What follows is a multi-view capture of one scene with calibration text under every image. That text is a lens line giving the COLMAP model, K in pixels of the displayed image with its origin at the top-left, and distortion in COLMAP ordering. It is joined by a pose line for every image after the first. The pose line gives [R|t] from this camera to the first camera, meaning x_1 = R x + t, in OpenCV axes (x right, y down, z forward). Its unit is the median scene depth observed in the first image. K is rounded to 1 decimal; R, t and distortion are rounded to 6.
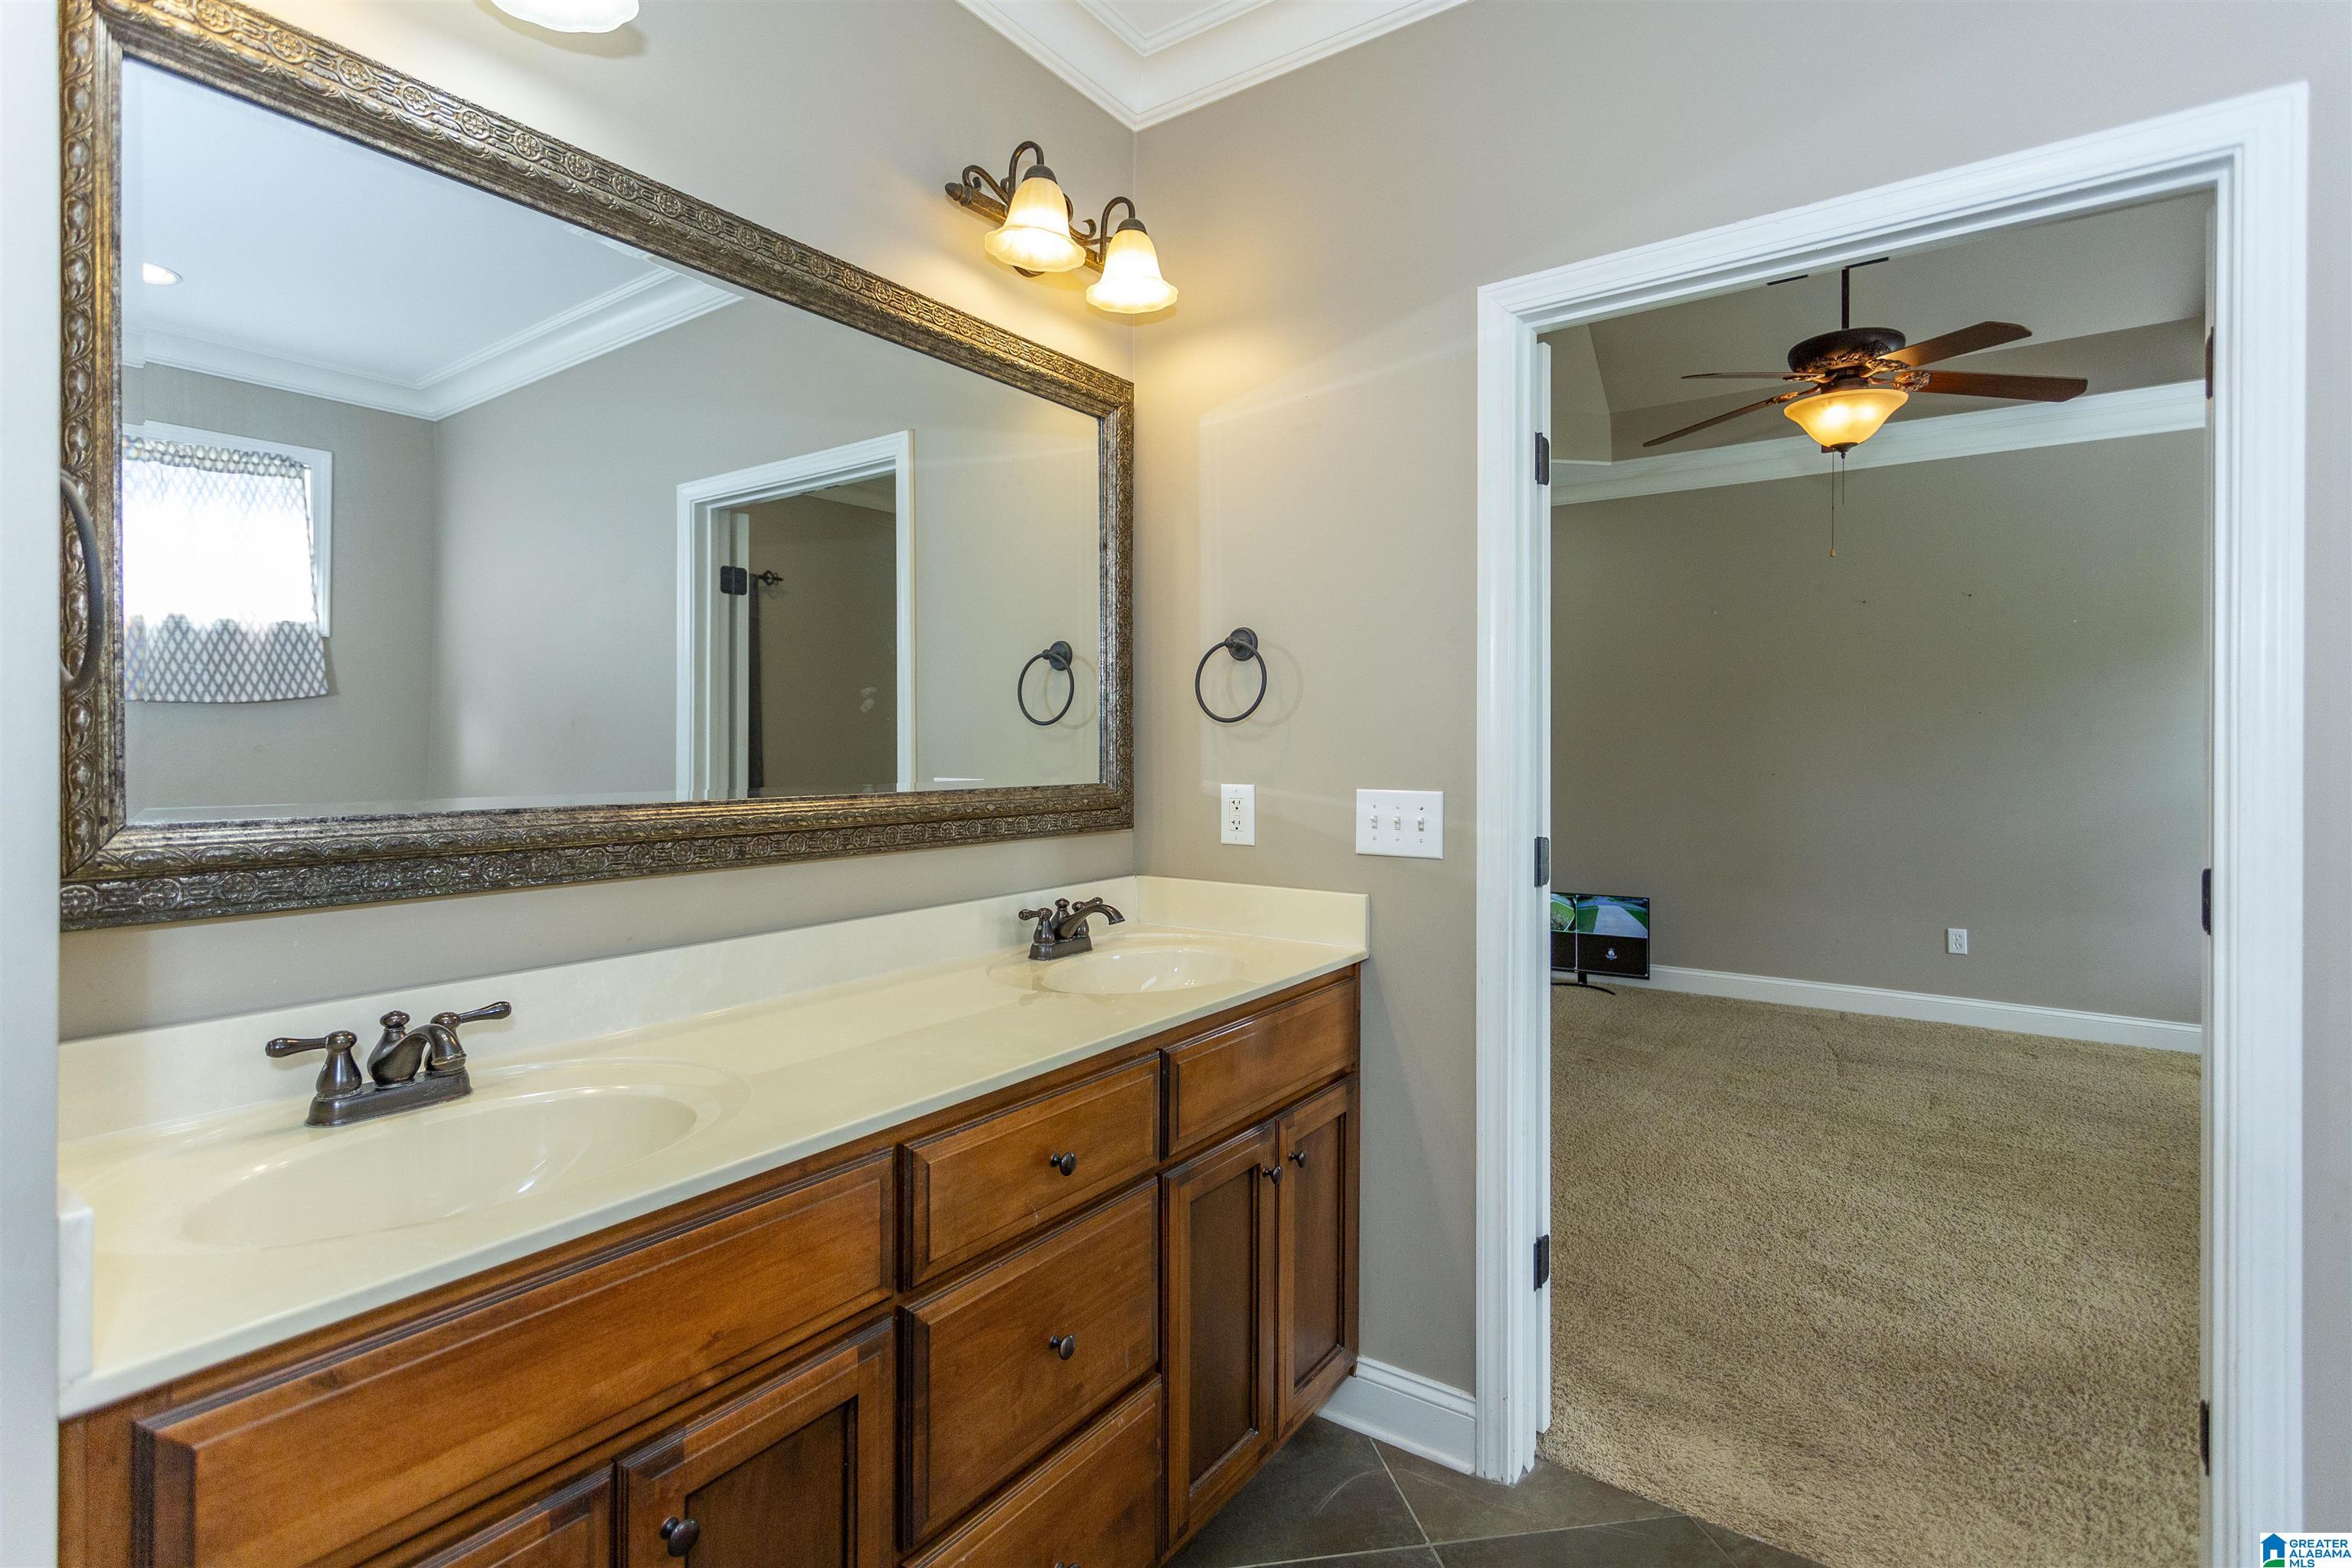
lens RADIAL K [[1121.8, 0, 1157.1], [0, 1121.8, 769.2], [0, 0, 1]] dist [0.002309, 0.000846]
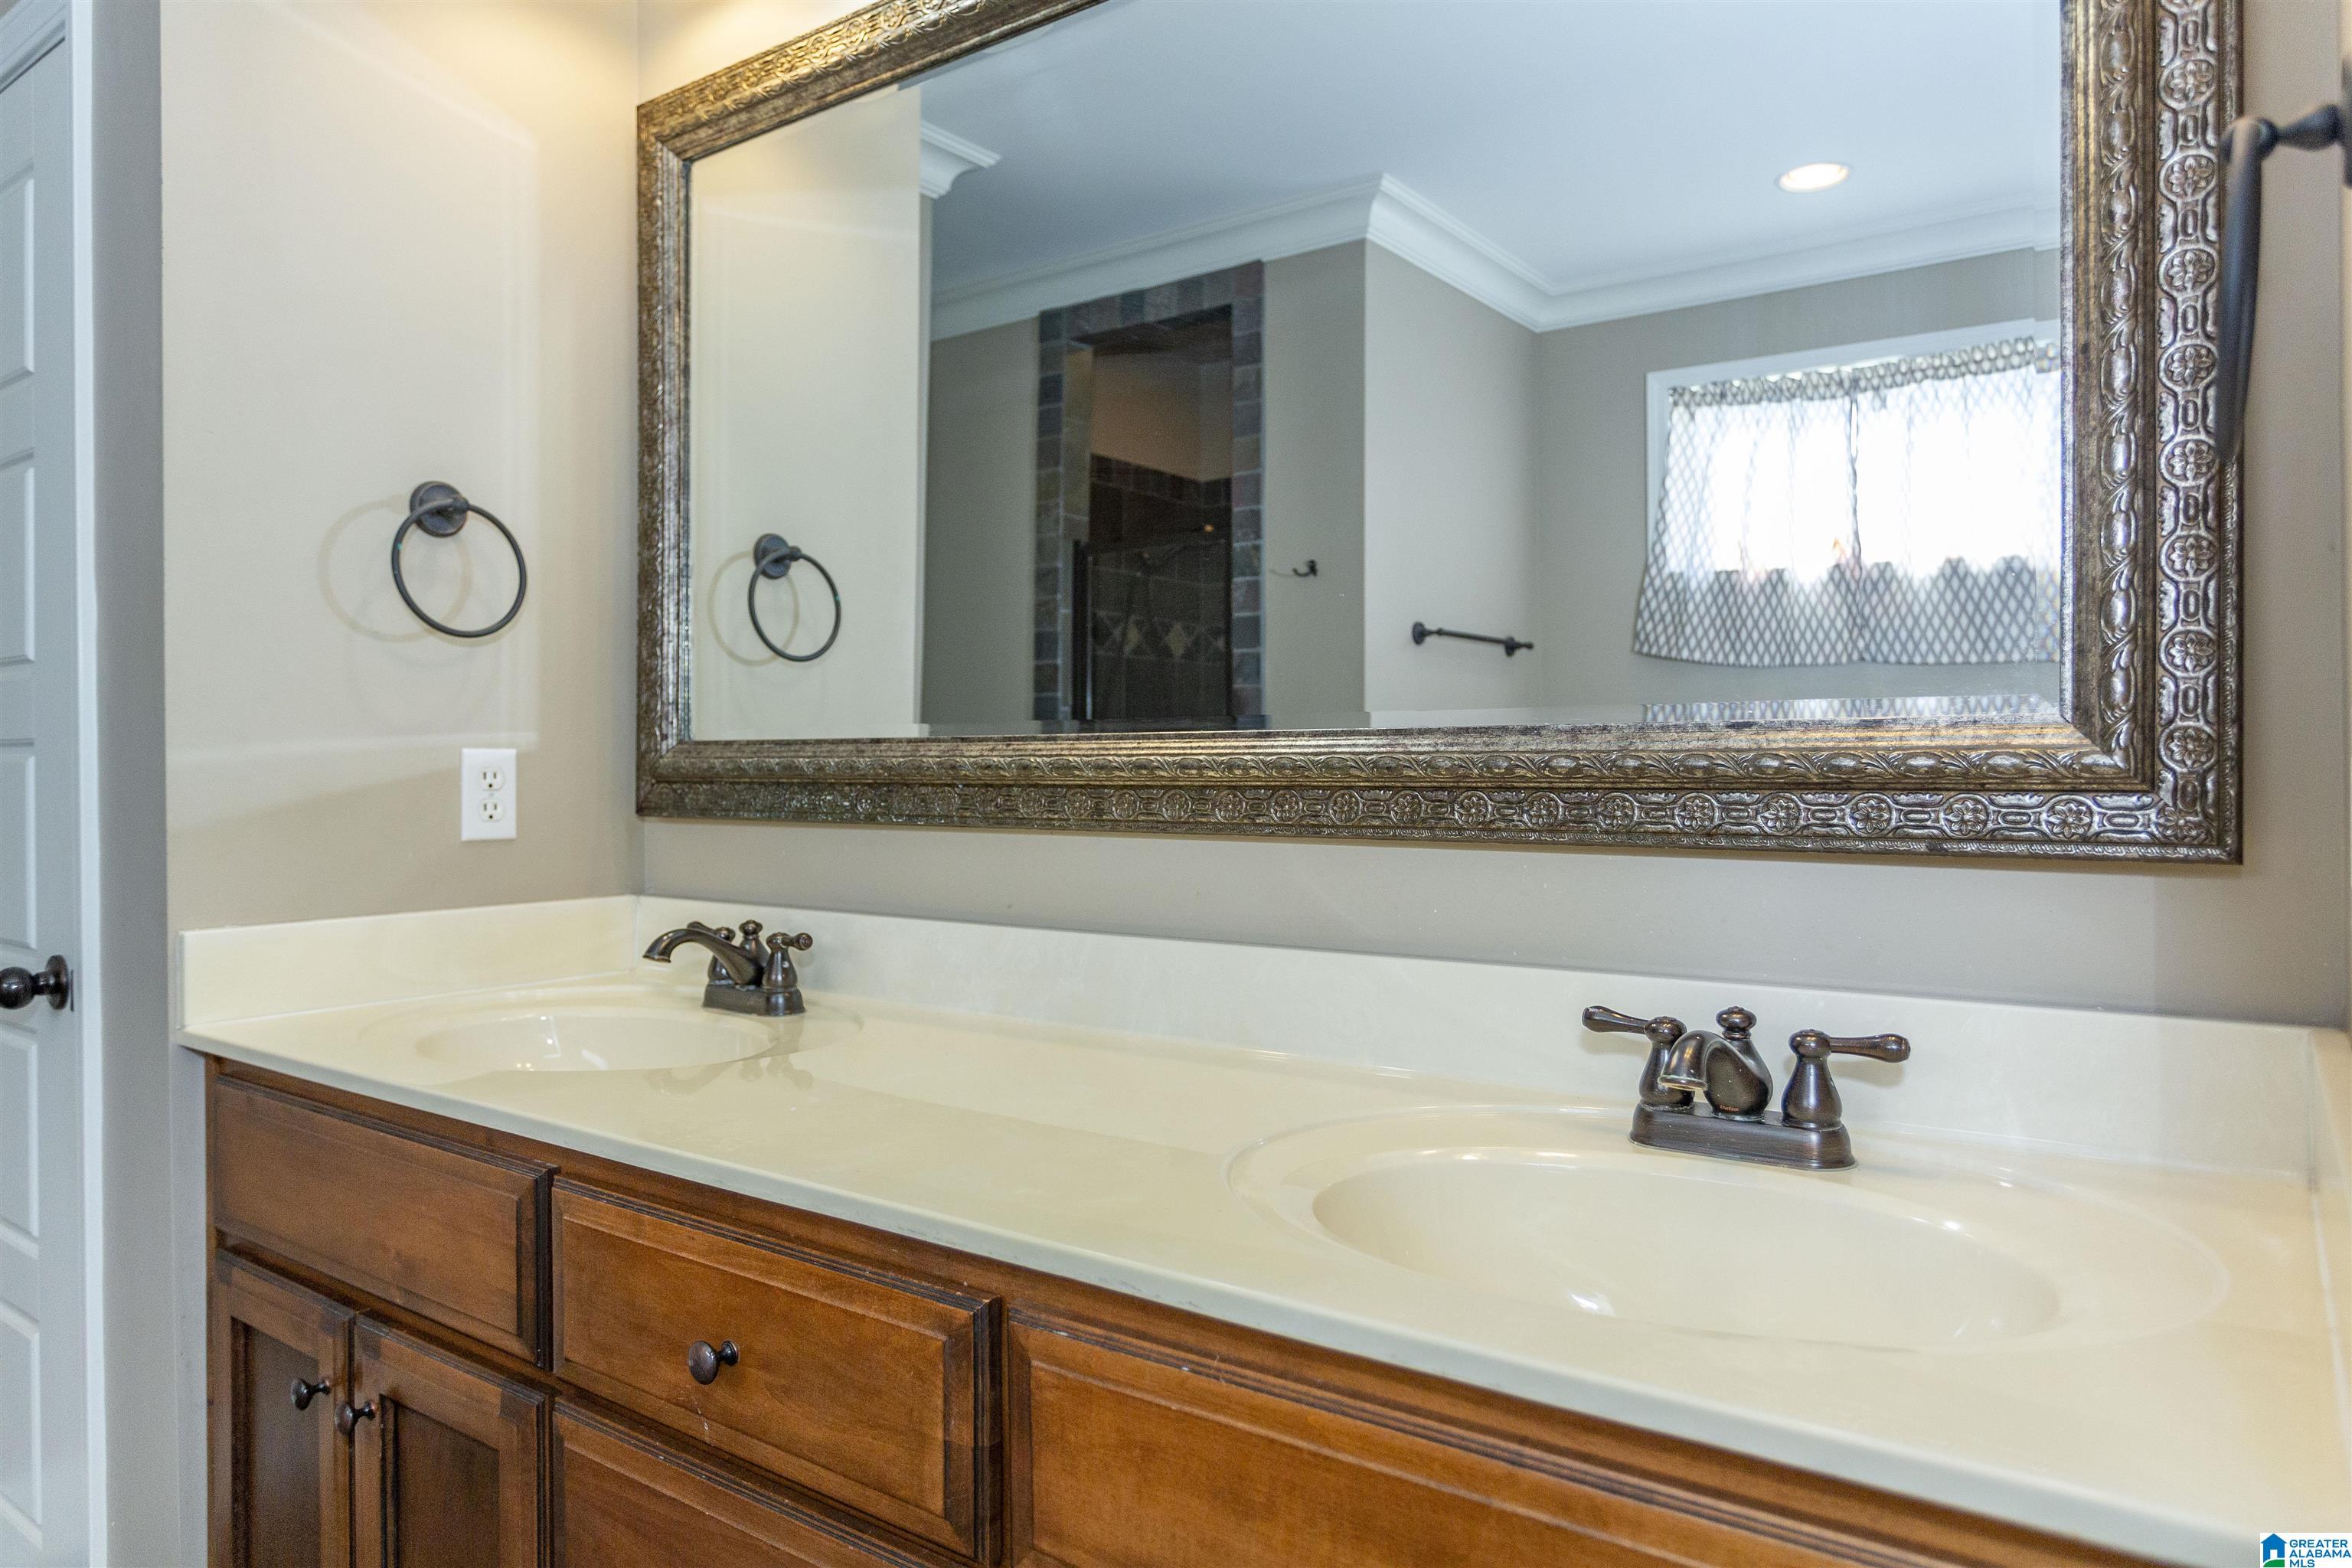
lens RADIAL K [[1523.3, 0, 1222.0], [0, 1523.3, 776.8], [0, 0, 1]] dist [-0.004997, 0.003012]
pose [[0.010340, 0.012541, -0.999868, 0.594368], [-0.013579, 0.999831, 0.012400, 0.040807], [0.999854, 0.013449, 0.010509, 1.090288]]
